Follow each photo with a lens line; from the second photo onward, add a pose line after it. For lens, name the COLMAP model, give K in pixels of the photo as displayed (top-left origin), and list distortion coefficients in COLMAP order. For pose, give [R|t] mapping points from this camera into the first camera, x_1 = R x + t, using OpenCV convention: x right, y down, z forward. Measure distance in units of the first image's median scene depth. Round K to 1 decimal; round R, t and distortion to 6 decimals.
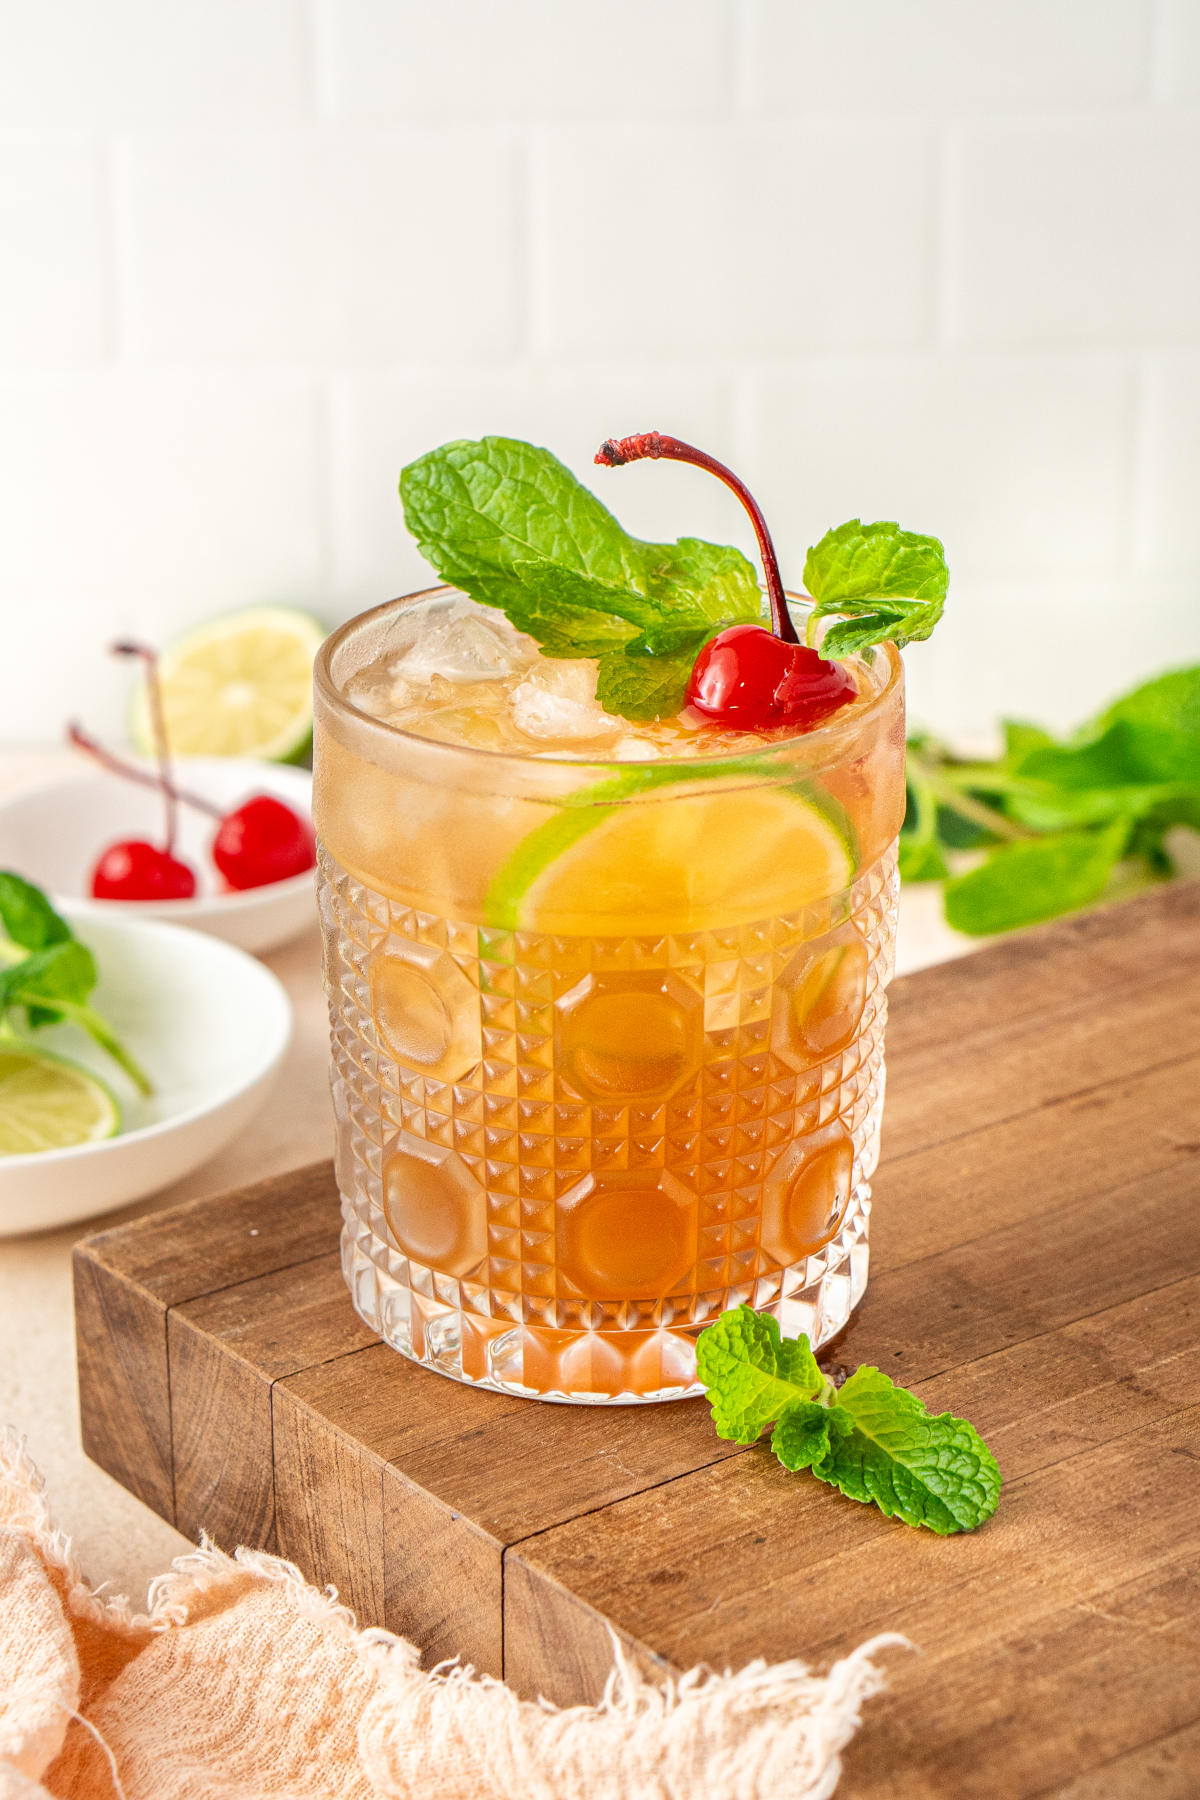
lens RADIAL K [[5476.3, 0, 660.2], [0, 5476.3, 900.3], [0, 0, 1]] dist [0.035692, 13.590897]
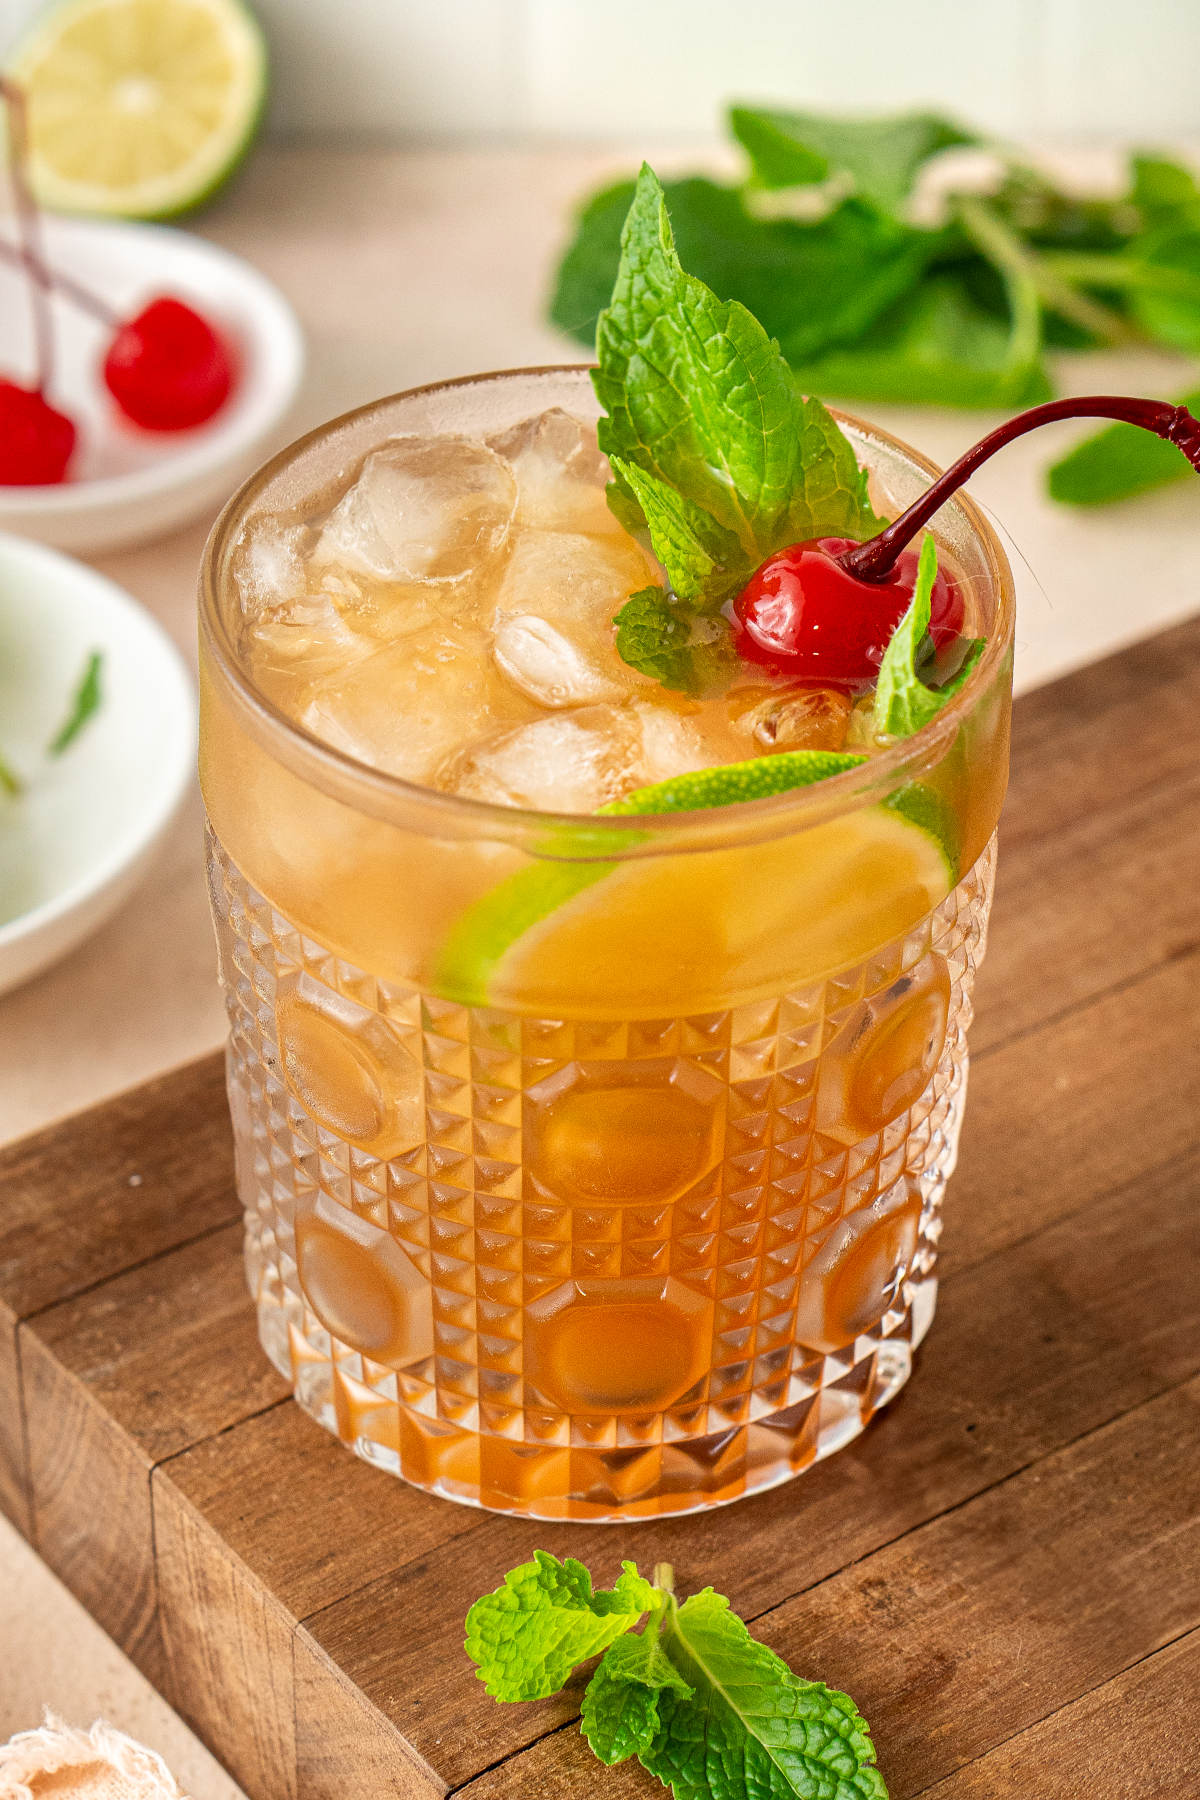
lens RADIAL K [[5476.3, 0, 660.2], [0, 5476.3, 900.3], [0, 0, 1]] dist [0.035692, 13.590897]
pose [[0.999798, 0.020061, -0.000832, -0.000869], [-0.018771, 0.948593, 0.315942, -0.227328], [0.007128, -0.315862, 0.948778, 0.294396]]
